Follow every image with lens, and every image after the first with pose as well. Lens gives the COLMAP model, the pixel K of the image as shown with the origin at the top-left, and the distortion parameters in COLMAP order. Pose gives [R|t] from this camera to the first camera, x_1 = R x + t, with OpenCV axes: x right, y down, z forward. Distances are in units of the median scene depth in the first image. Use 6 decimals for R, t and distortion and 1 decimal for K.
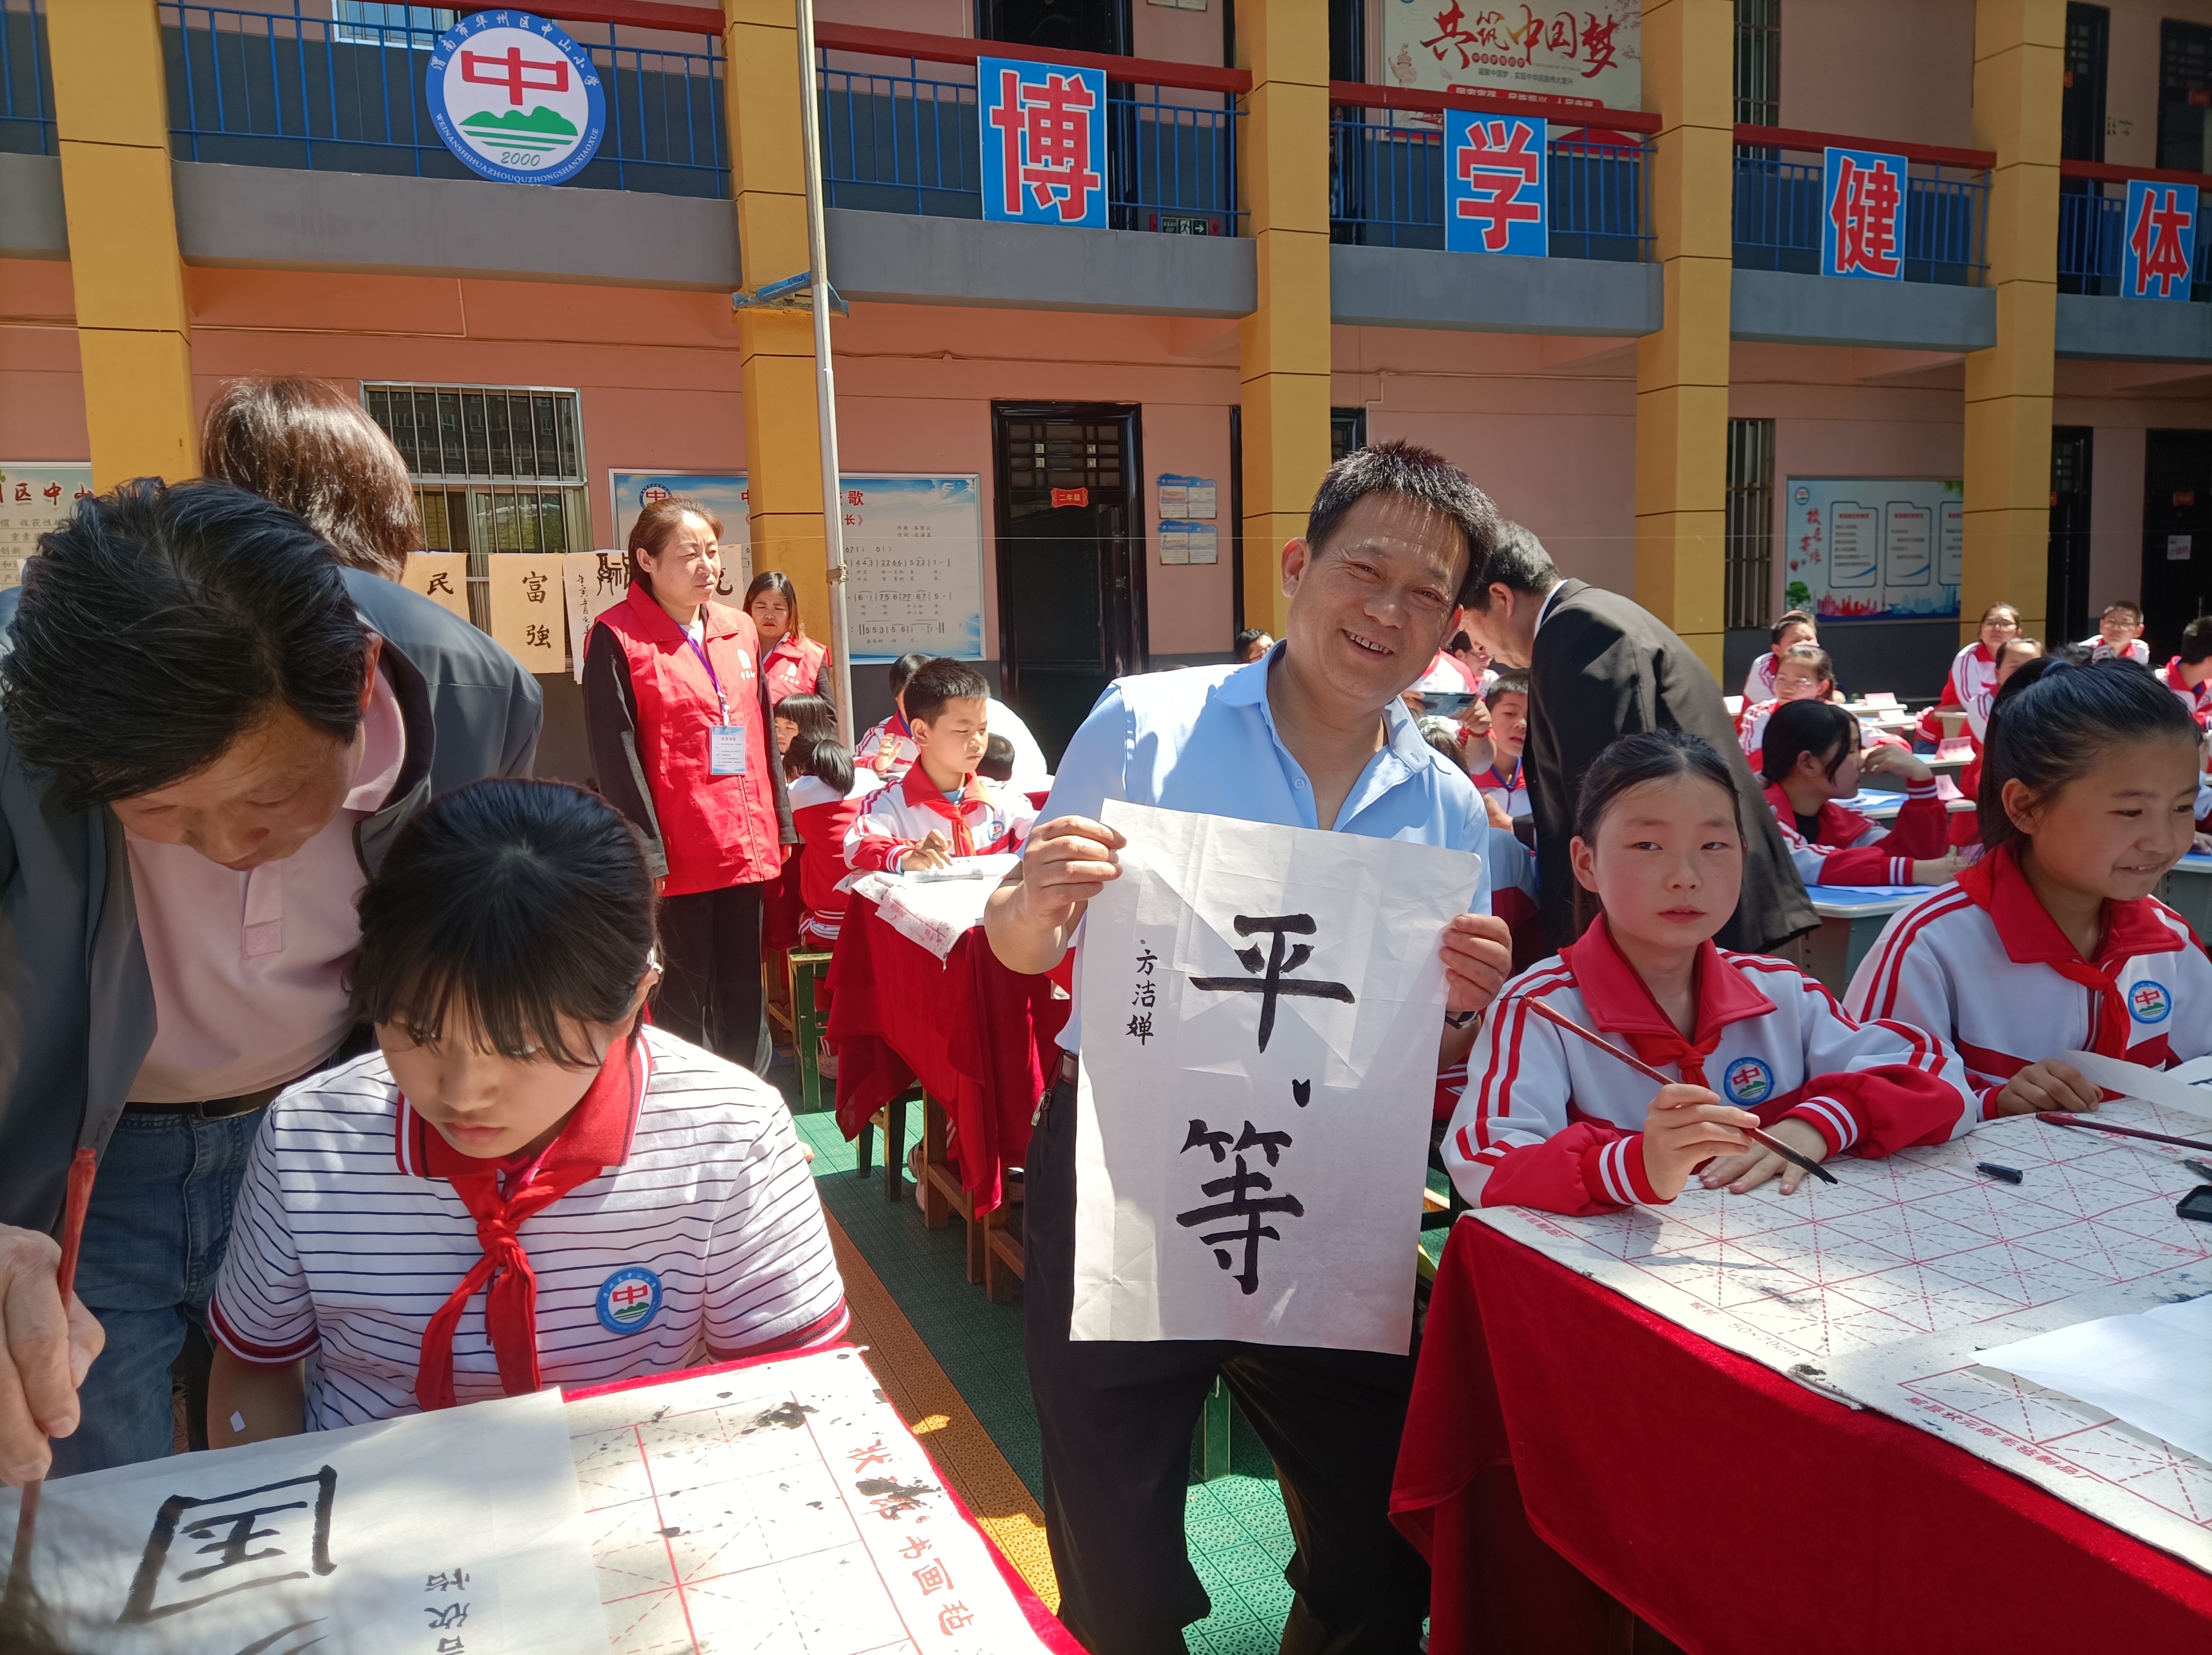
lens RADIAL K [[1632.0, 0, 1106.0], [0, 1632.0, 827.5], [0, 0, 1]] dist [0.106930, -0.141866]
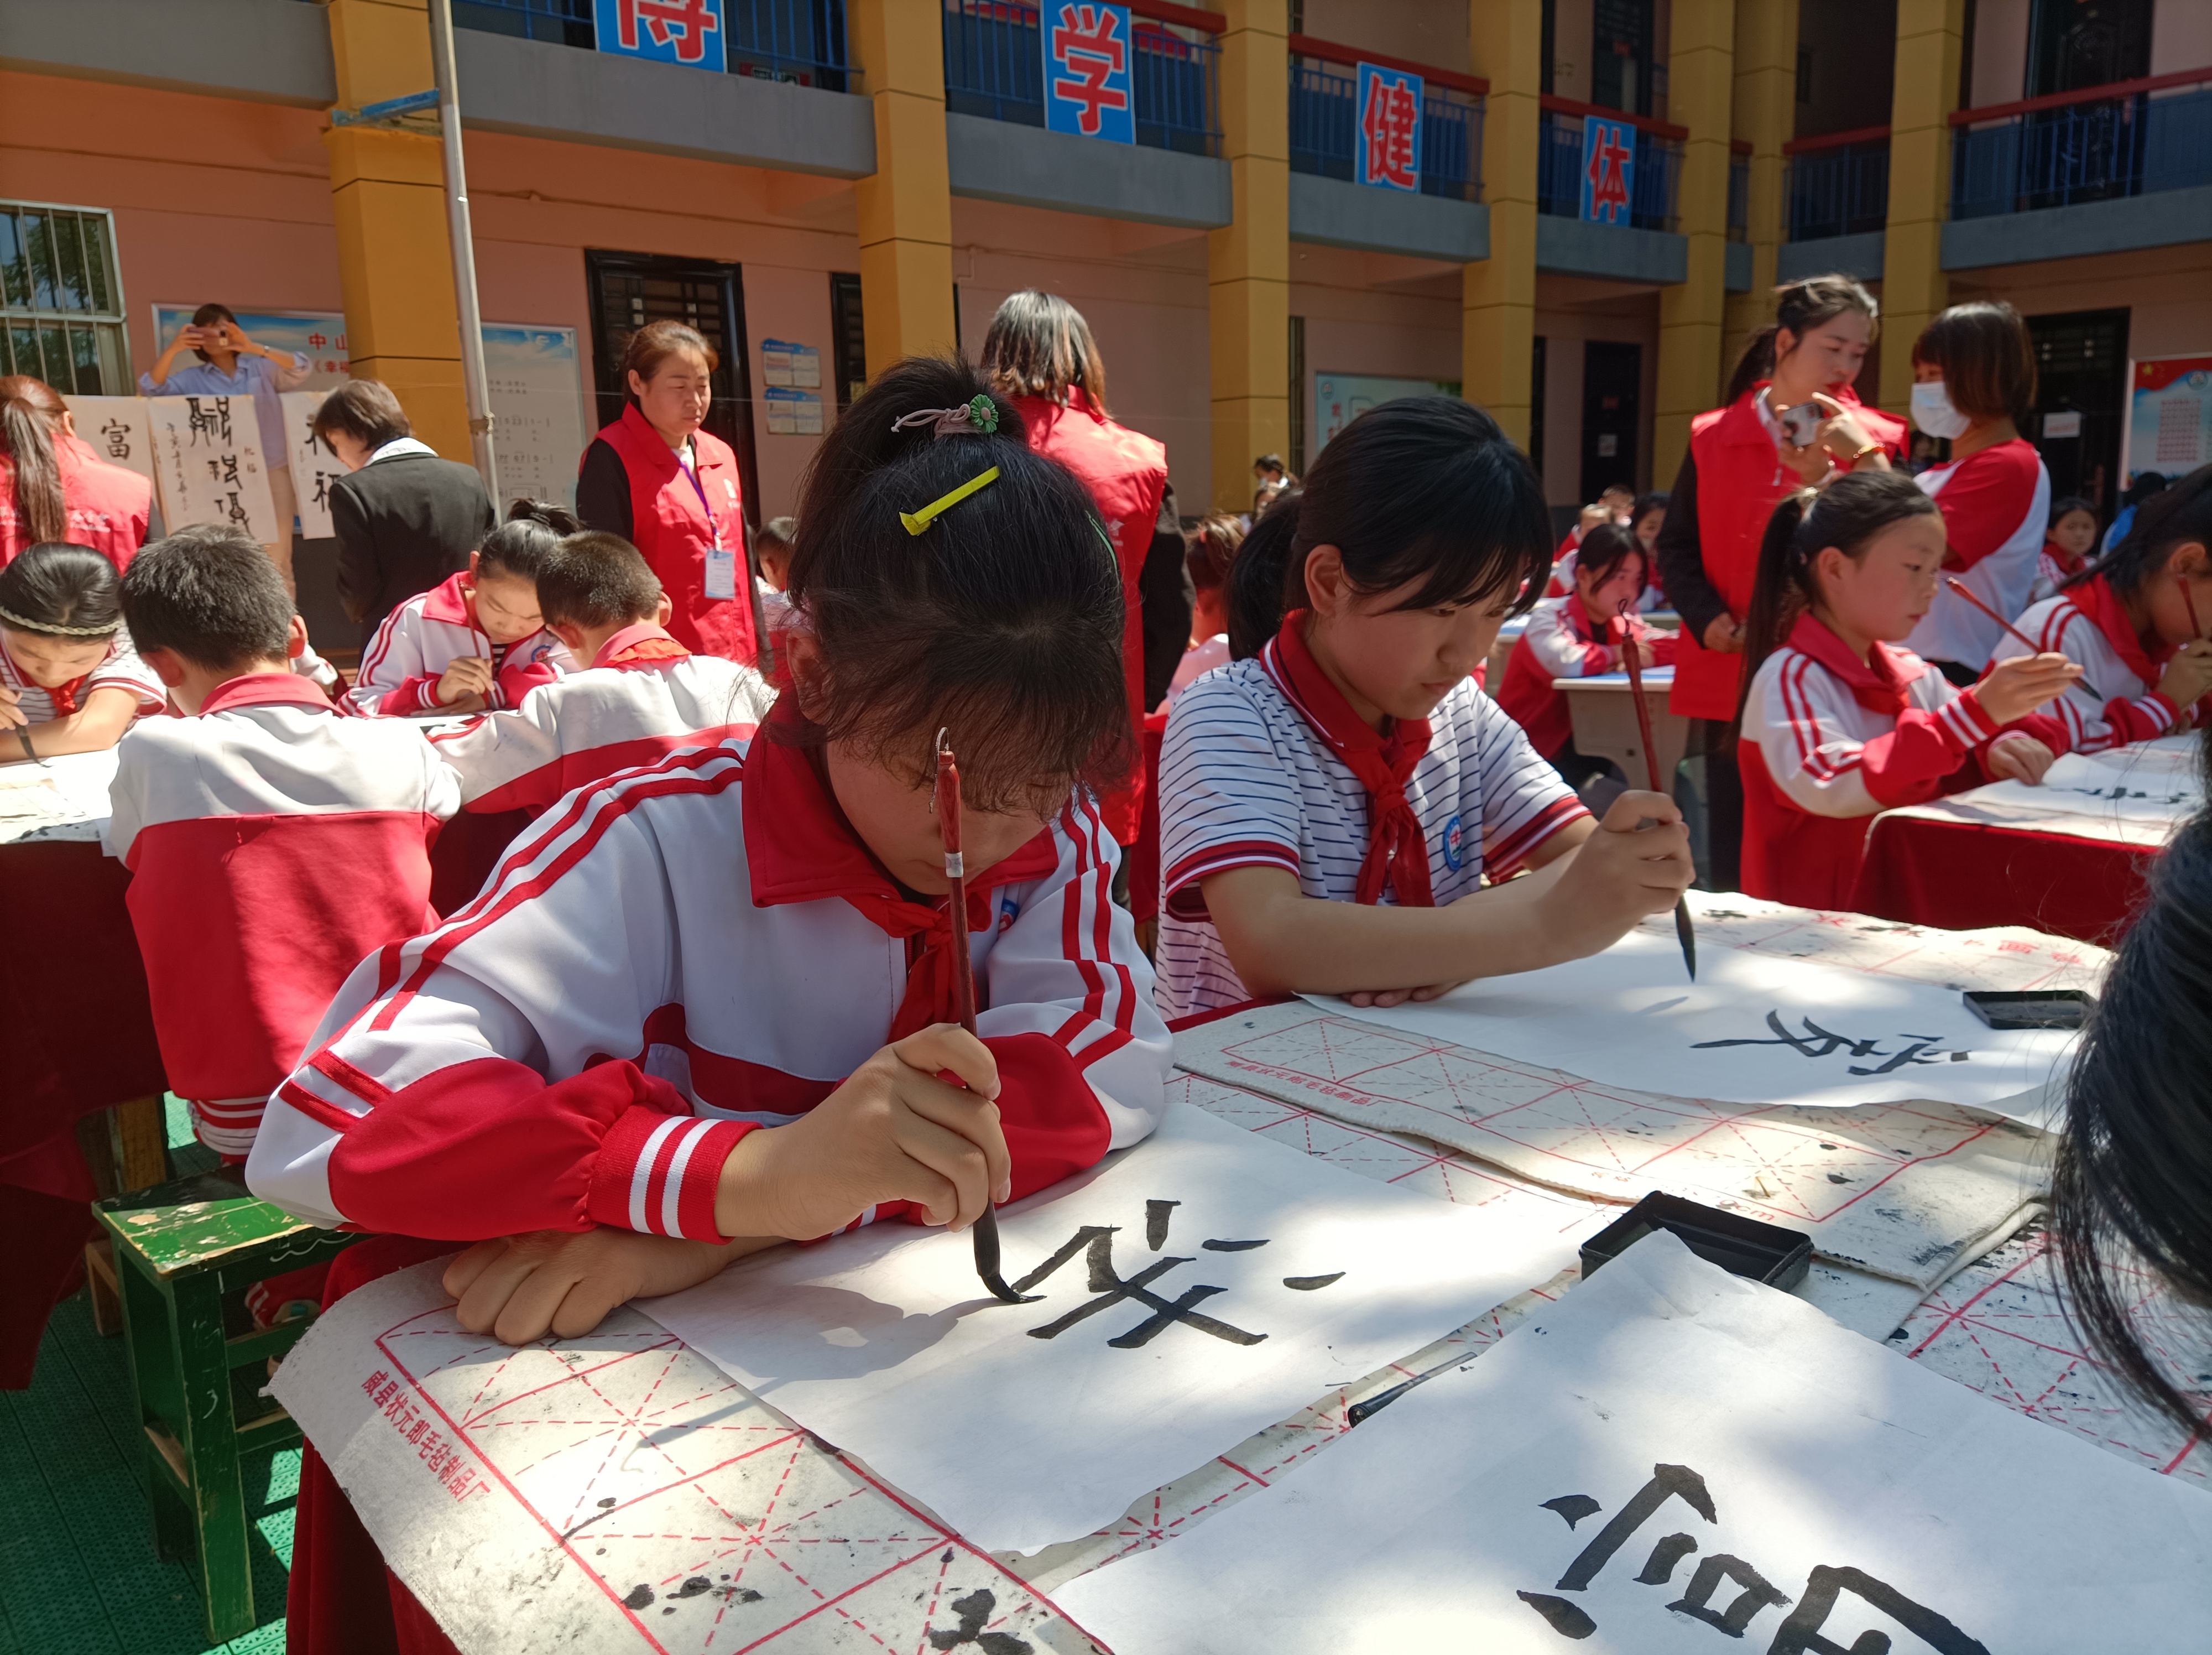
lens RADIAL K [[1635.6, 0, 1106.0], [0, 1635.6, 827.5], [0, 0, 1]] dist [0.114788, -0.164418]
pose [[0.947750, -0.052316, 0.314695, -0.105114], [0.033010, 0.997249, 0.066372, 0.016552], [-0.317301, -0.052516, 0.946870, -0.011961]]
